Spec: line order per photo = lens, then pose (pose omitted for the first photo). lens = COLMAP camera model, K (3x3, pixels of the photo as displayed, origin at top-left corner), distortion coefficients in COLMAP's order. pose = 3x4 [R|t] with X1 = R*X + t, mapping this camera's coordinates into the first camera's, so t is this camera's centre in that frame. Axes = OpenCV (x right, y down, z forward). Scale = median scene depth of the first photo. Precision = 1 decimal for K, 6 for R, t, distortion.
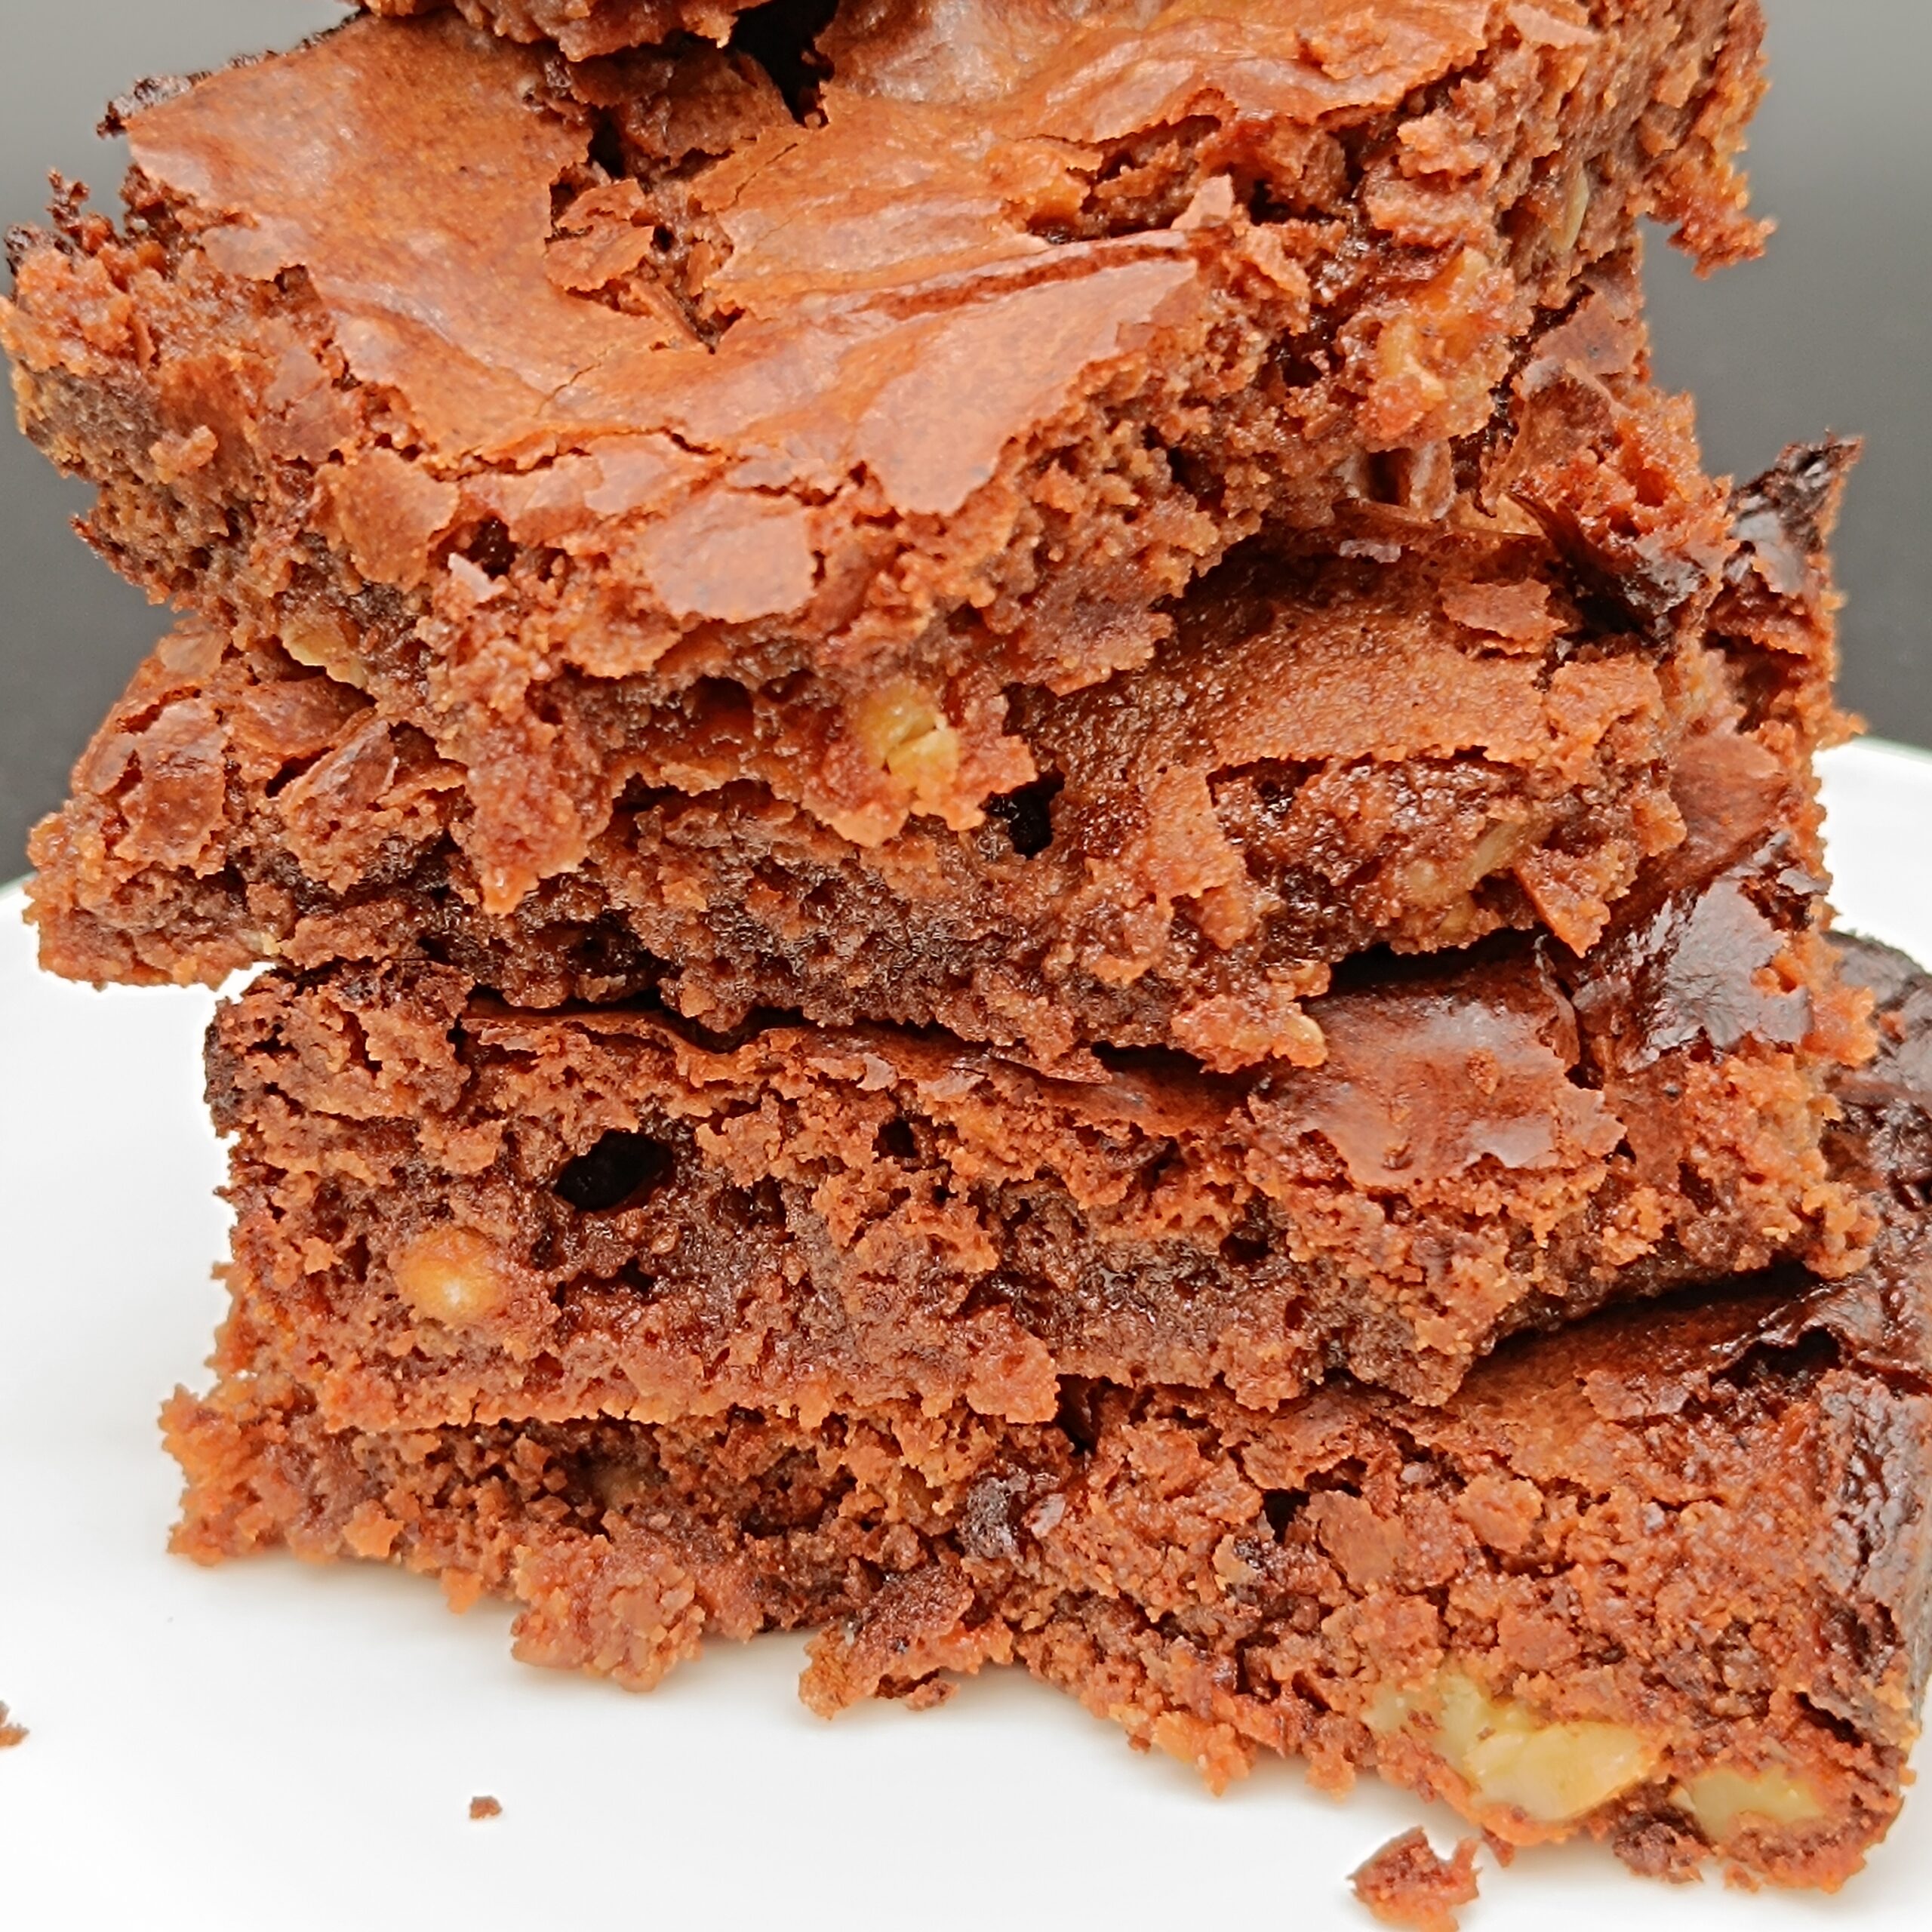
lens RADIAL K [[3763.8, 0, 966.0], [0, 3763.8, 966.0], [0, 0, 1]] dist [0.202299, -2.091493]
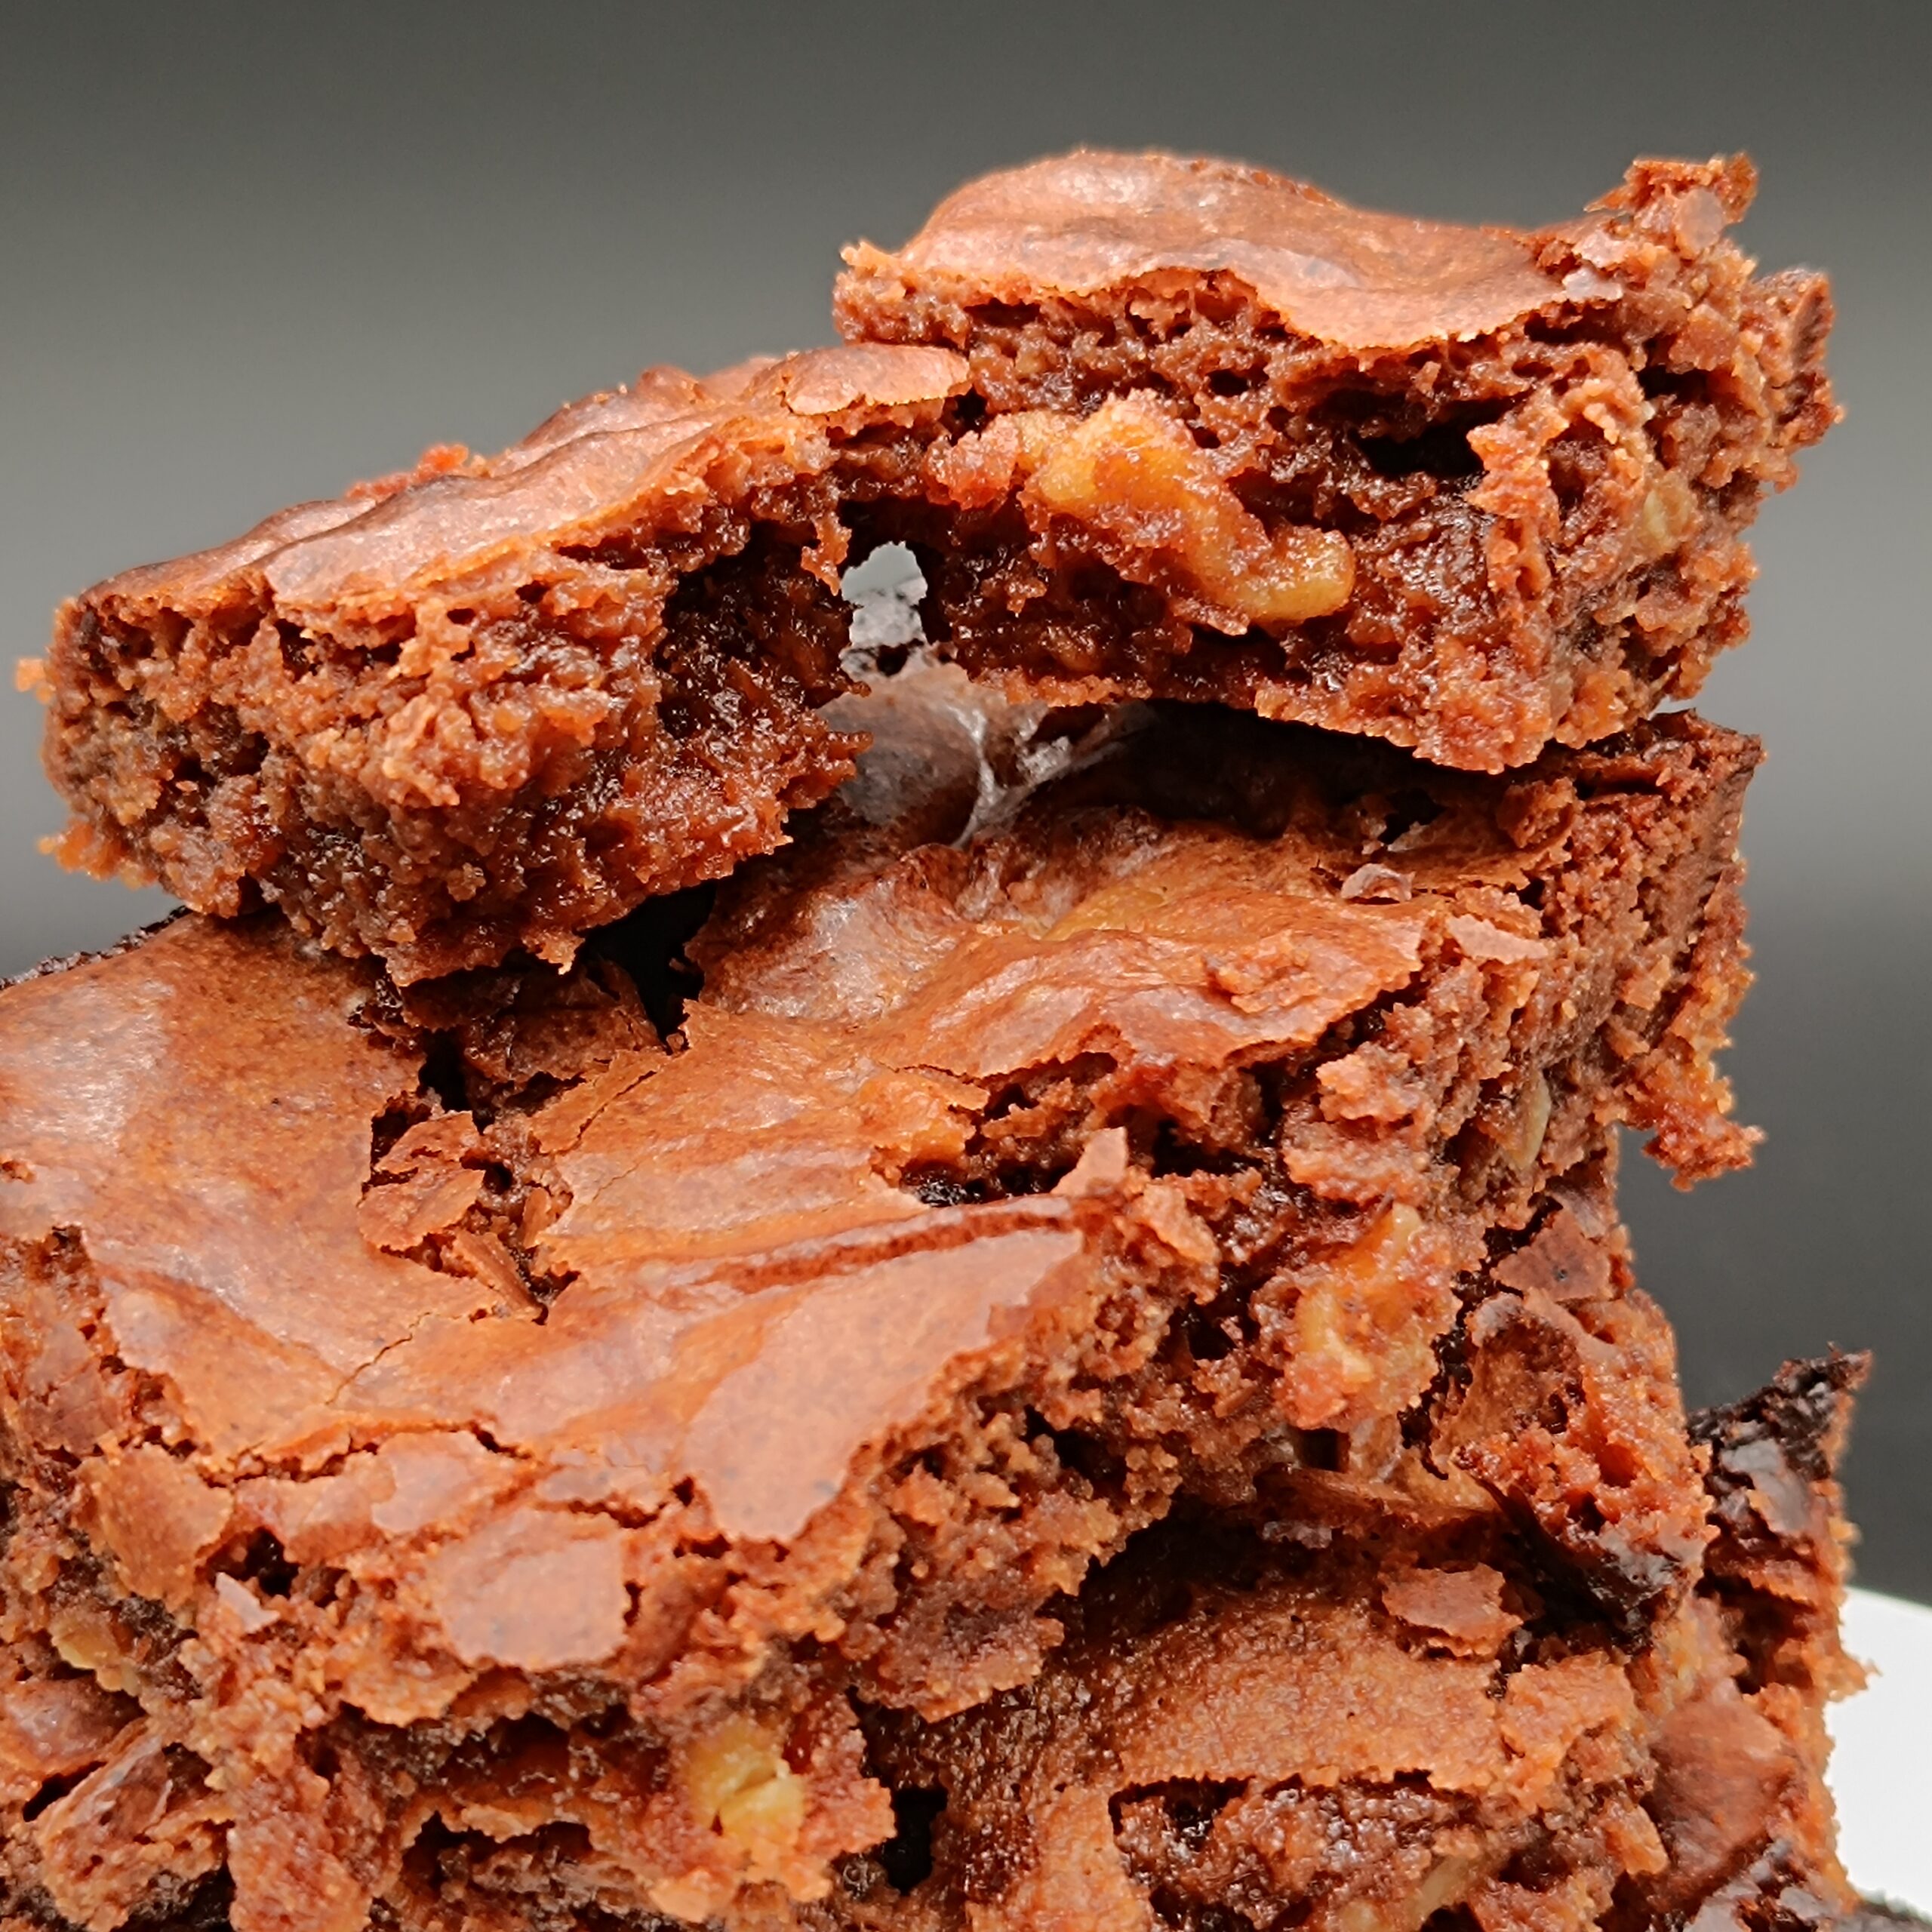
lens RADIAL K [[3763.8, 0, 966.0], [0, 3763.8, 966.0], [0, 0, 1]] dist [0.202299, -2.091493]
pose [[0.999764, 0.003579, -0.021440, 0.049267], [-0.006968, 0.987064, -0.160178, -0.100460], [0.020589, 0.160290, 0.986855, 0.114997]]
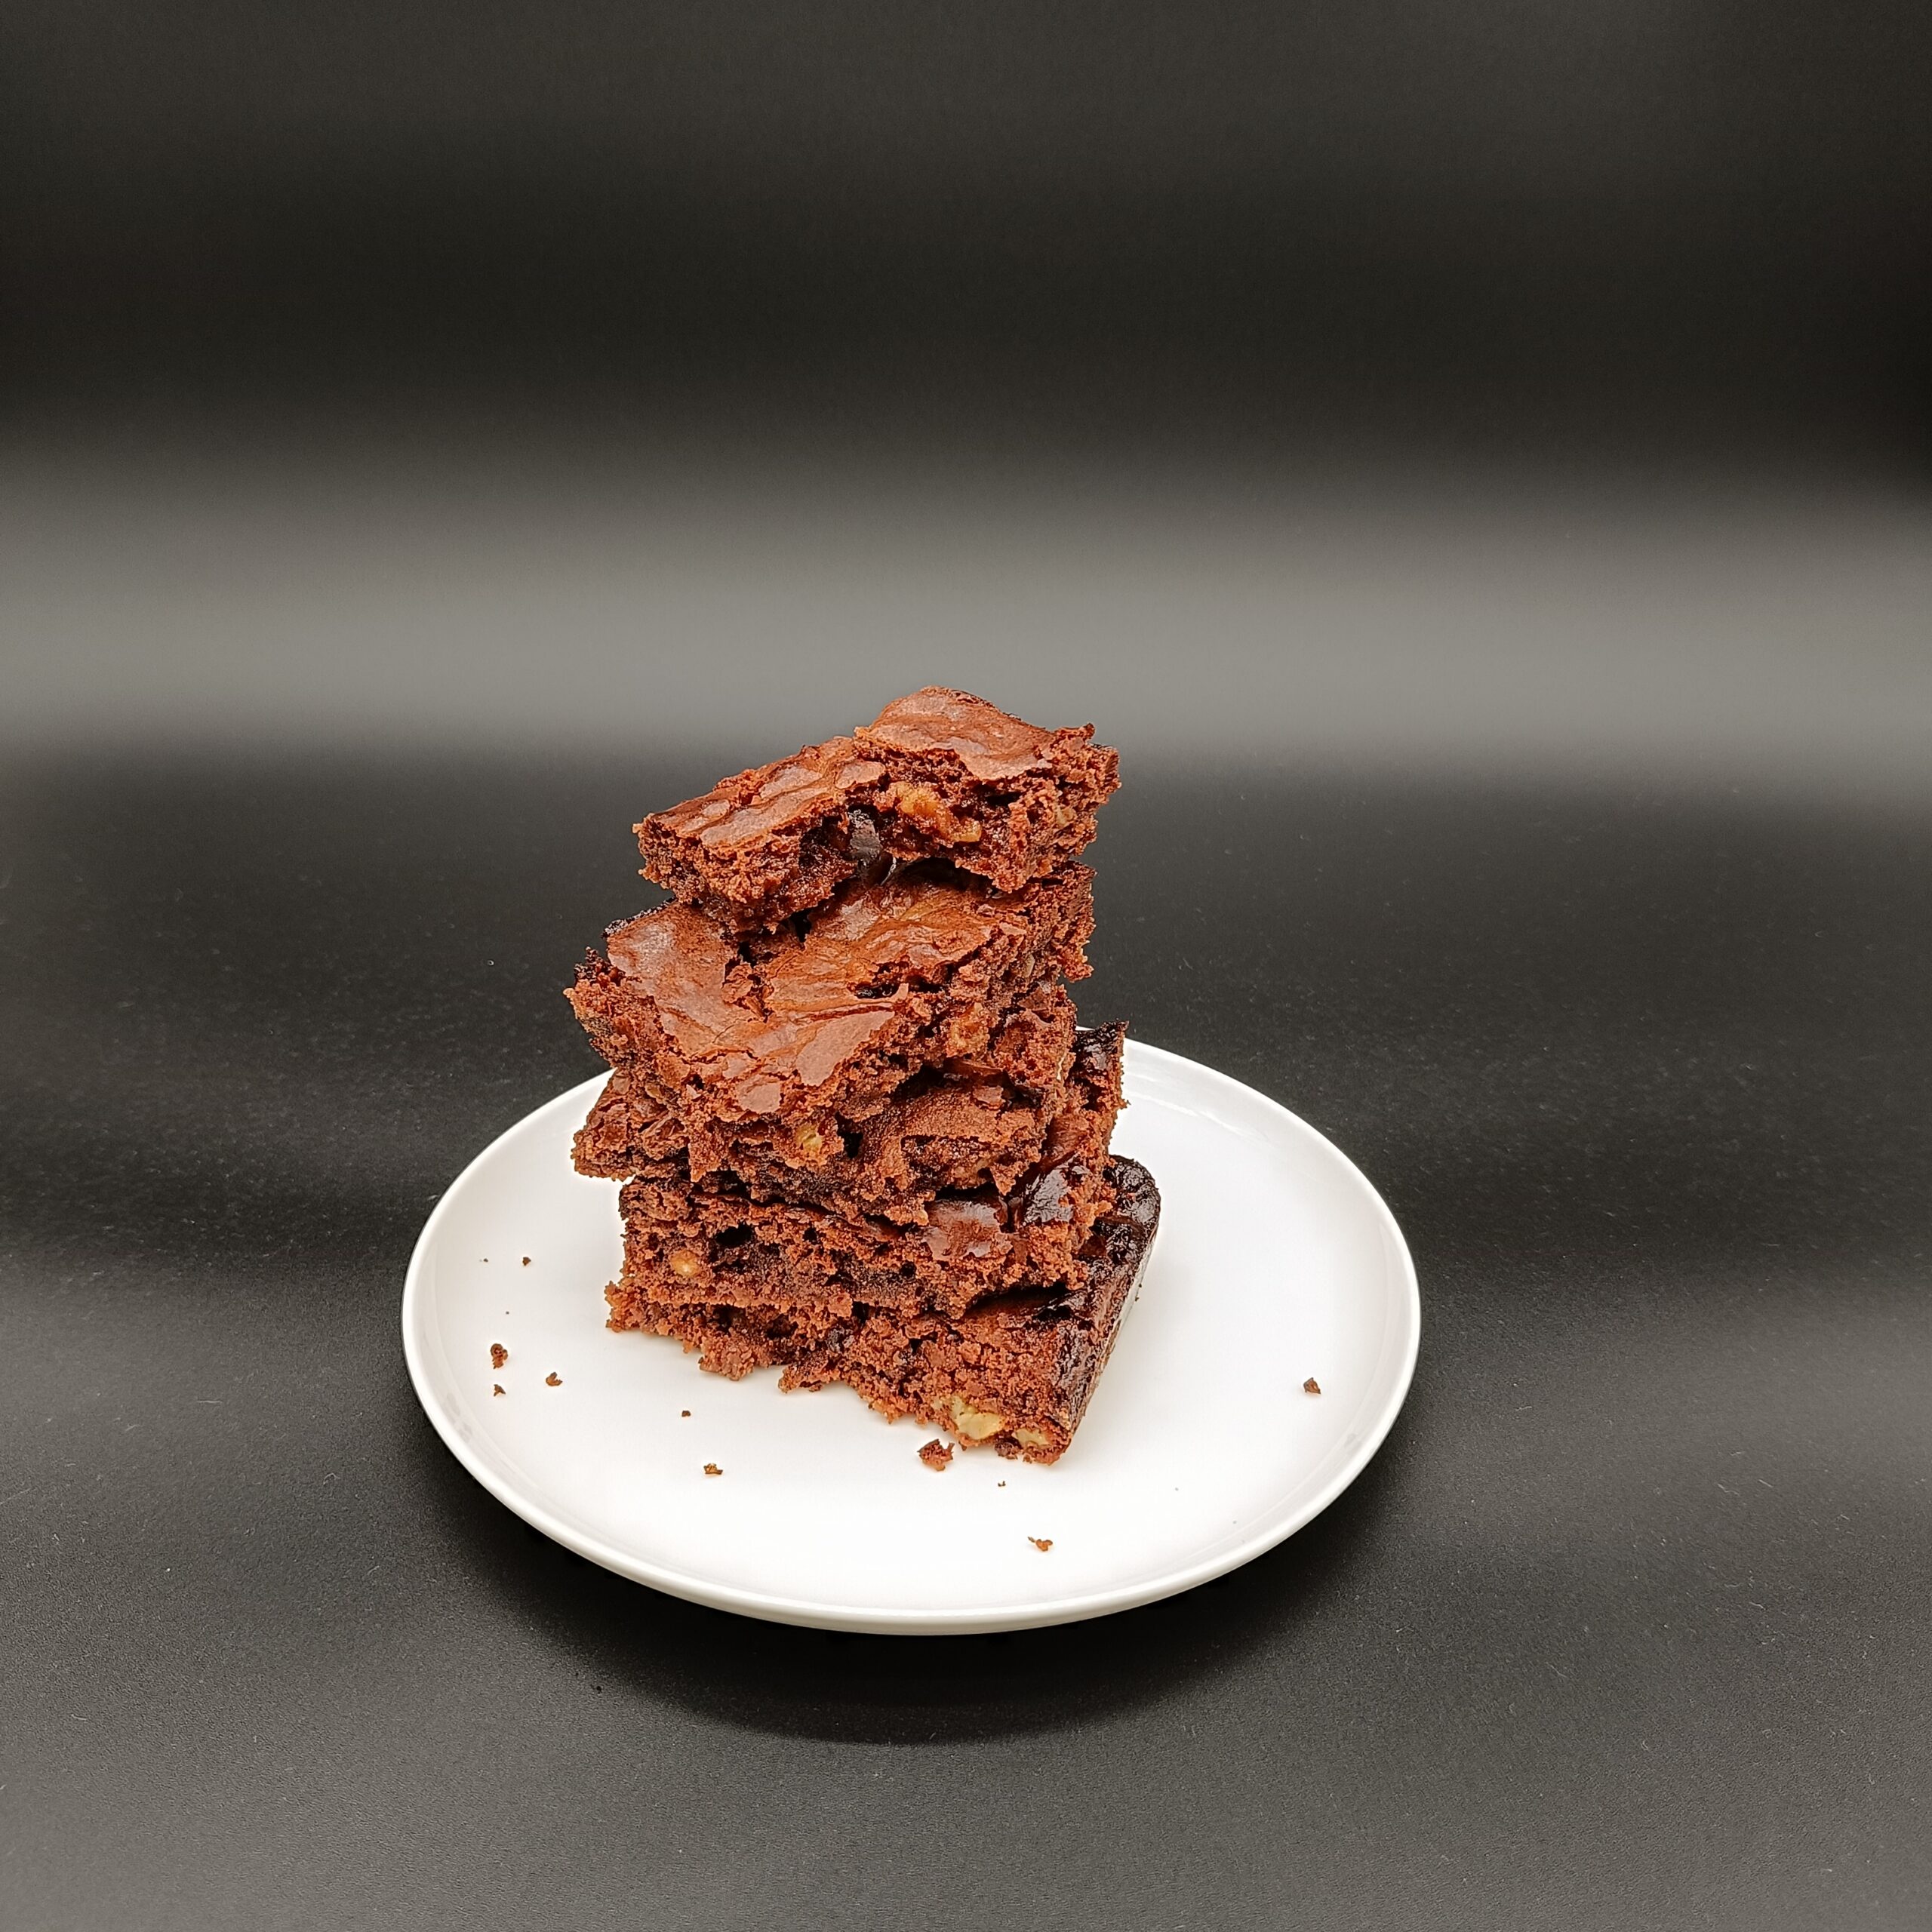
lens RADIAL K [[1847.3, 0, 966.0], [0, 1847.3, 966.0], [0, 0, 1]] dist [0.055810, -0.020615]
pose [[0.997137, 0.054567, -0.052351, 0.207756], [-0.052611, 0.997890, 0.038048, -0.284146], [0.054317, -0.035185, 0.997904, -0.729762]]
